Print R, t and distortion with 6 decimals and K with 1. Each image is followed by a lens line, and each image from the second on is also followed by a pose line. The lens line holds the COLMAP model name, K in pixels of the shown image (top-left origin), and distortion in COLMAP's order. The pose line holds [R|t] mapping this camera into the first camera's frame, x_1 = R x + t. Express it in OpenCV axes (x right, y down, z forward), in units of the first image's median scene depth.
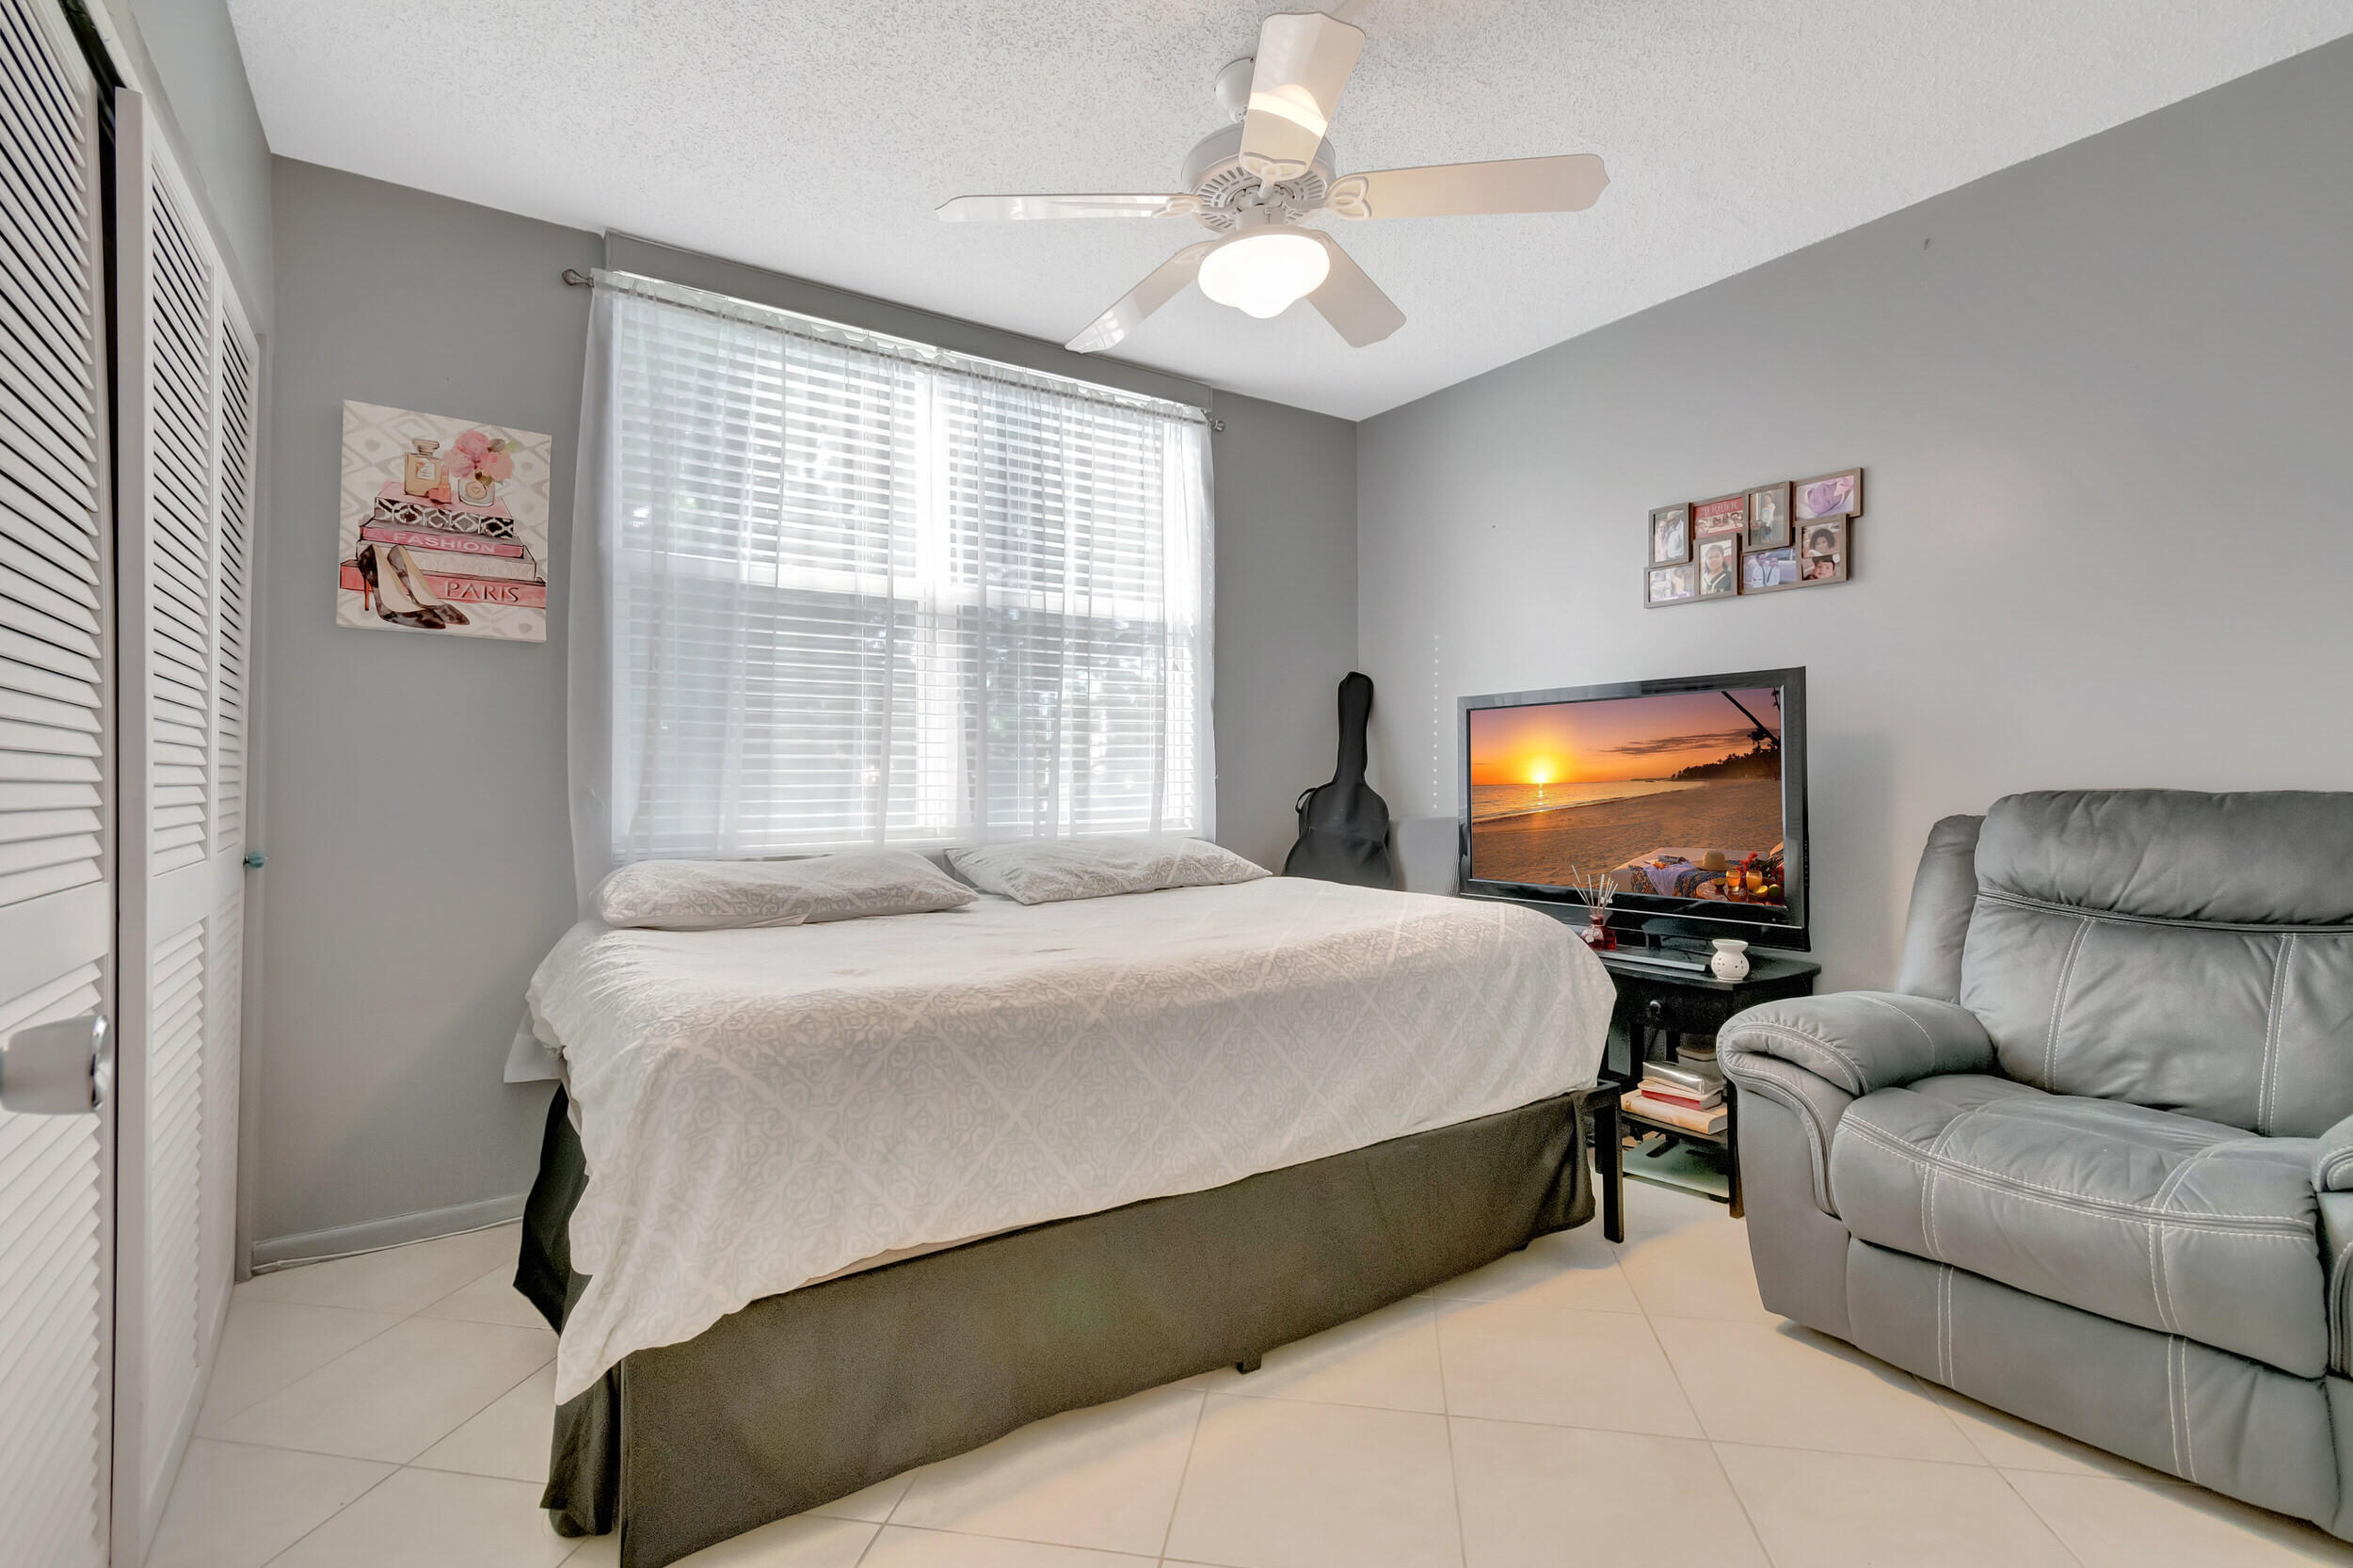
lens RADIAL K [[1082.2, 0, 1160.7], [0, 1082.2, 782.2], [0, 0, 1]] dist [0.001715, 0.000039]
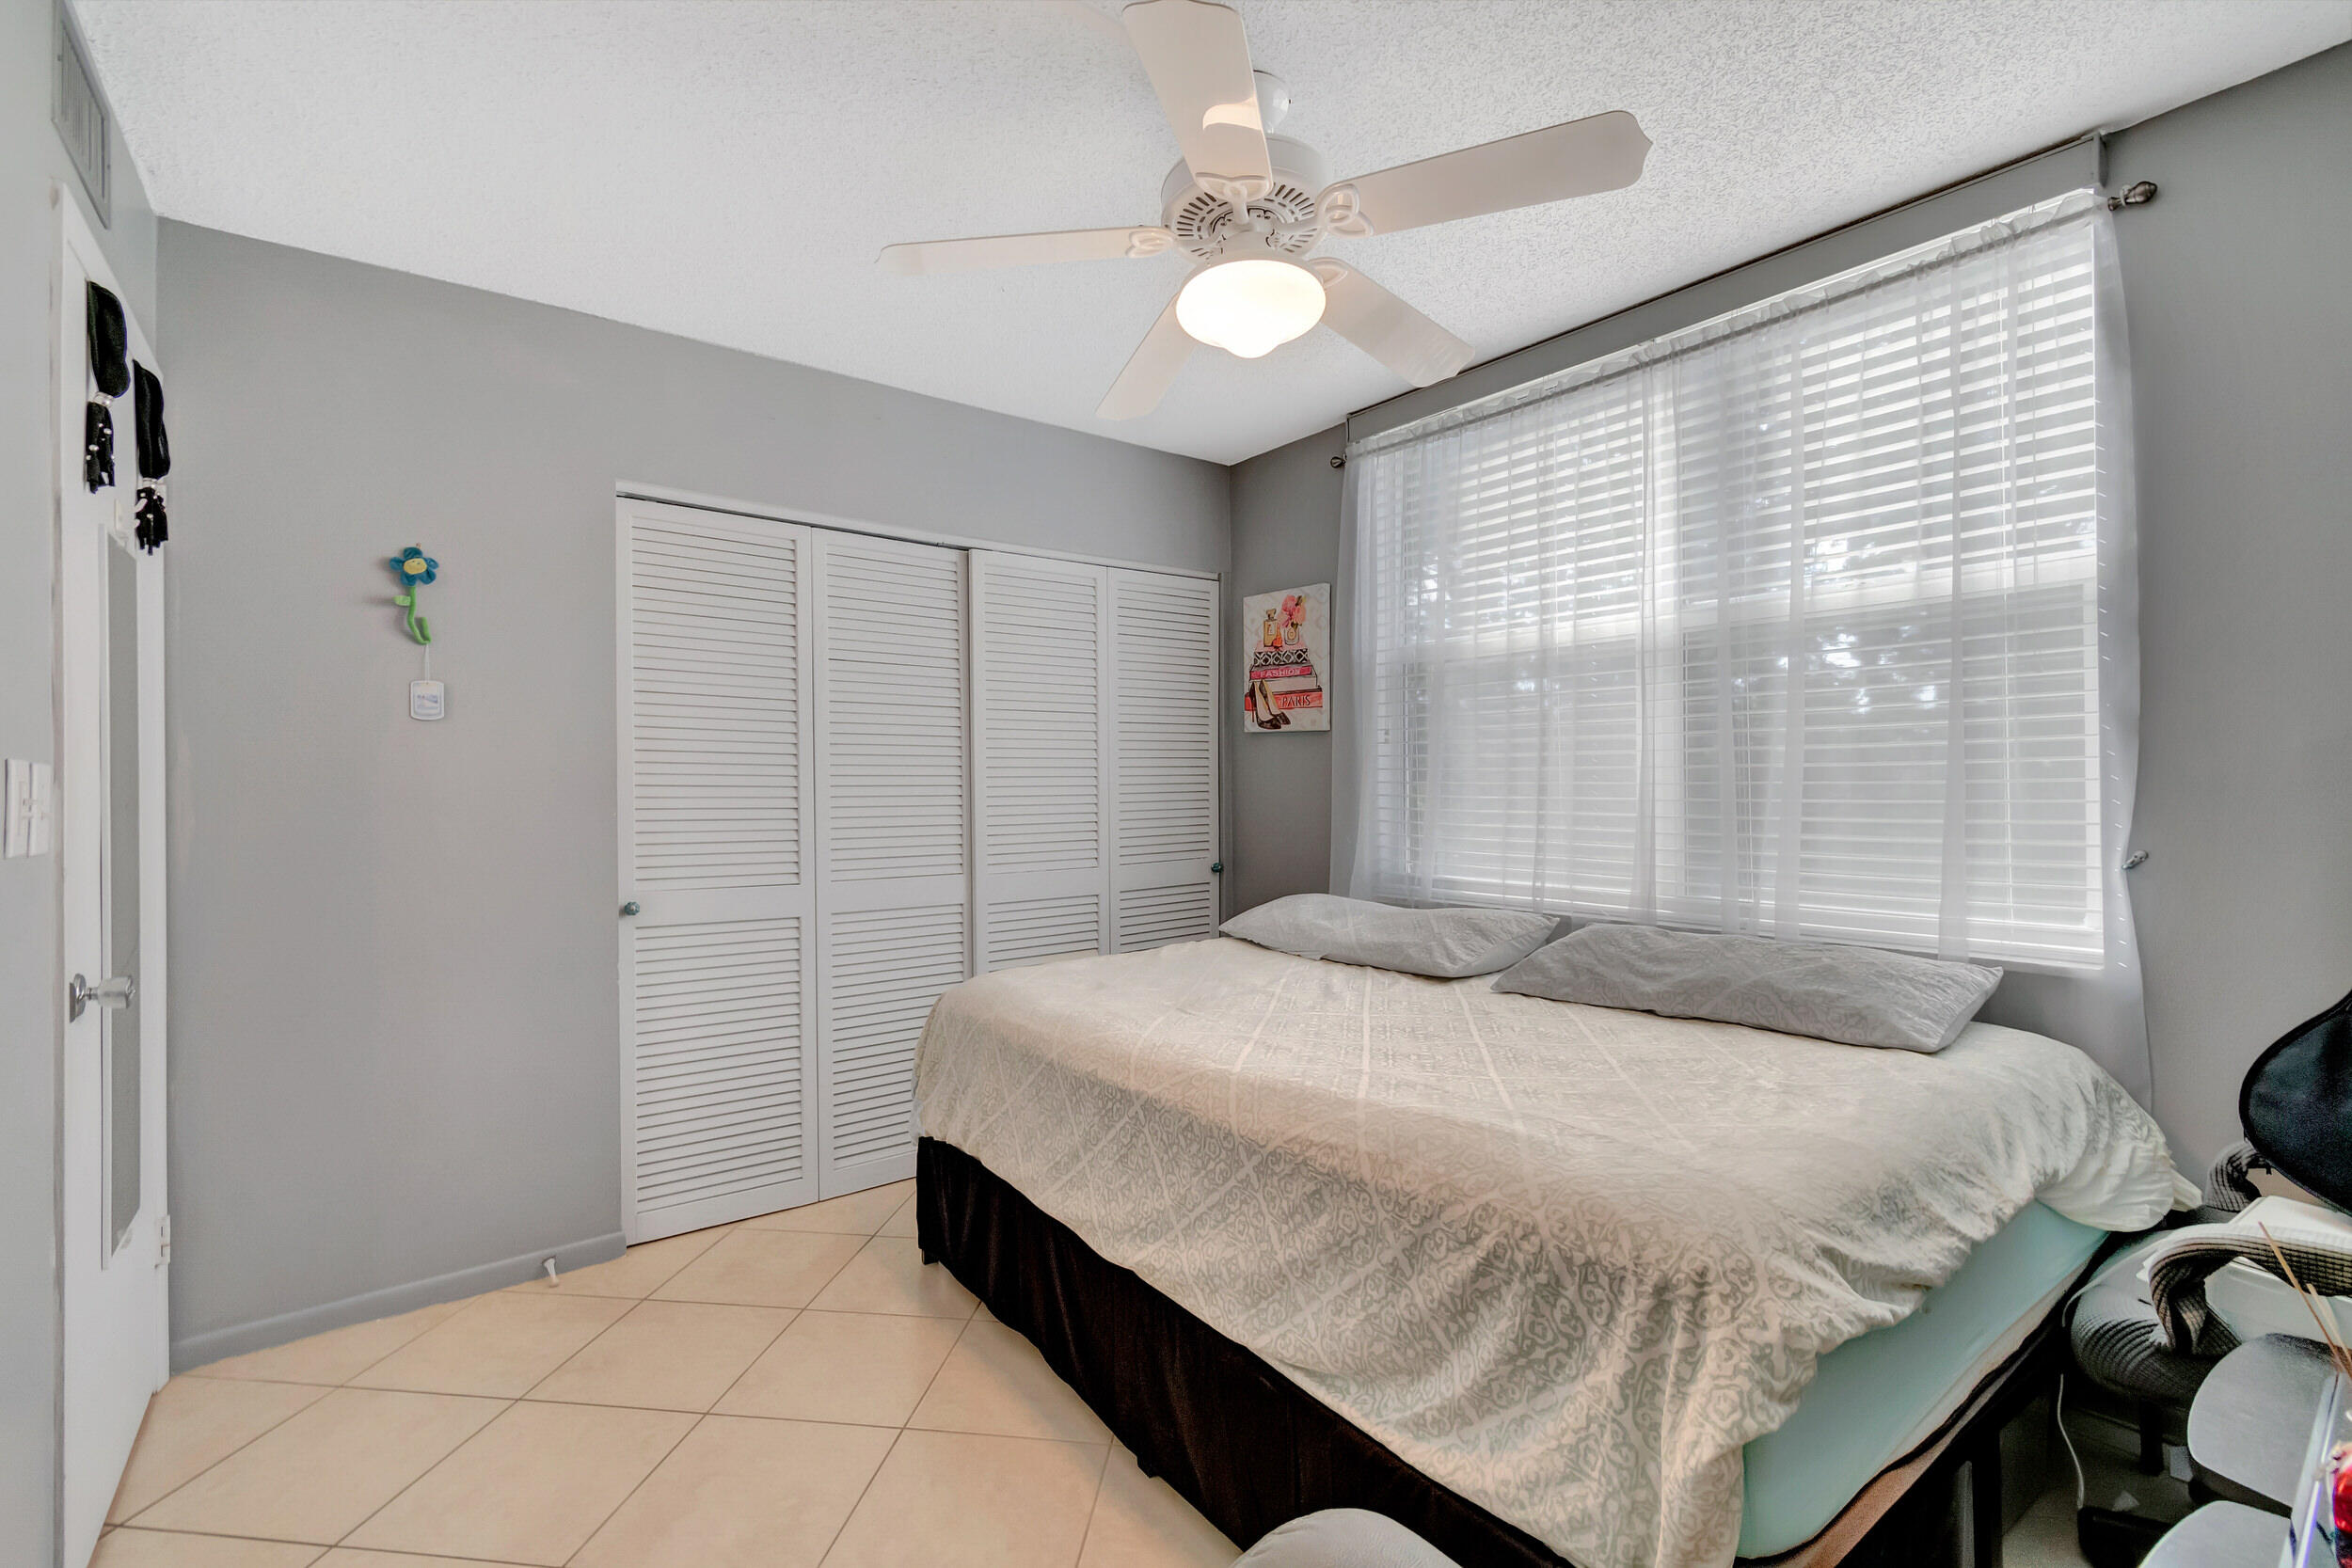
lens RADIAL K [[1050.6, 0, 1176.0], [0, 1050.6, 784.0], [0, 0, 1]] dist [0.011024, -0.000046]
pose [[0.053141, 0.008755, -0.998549, 0.818642], [0.004157, 0.999951, 0.008989, -0.075996], [0.998578, -0.004628, 0.053102, 0.765671]]
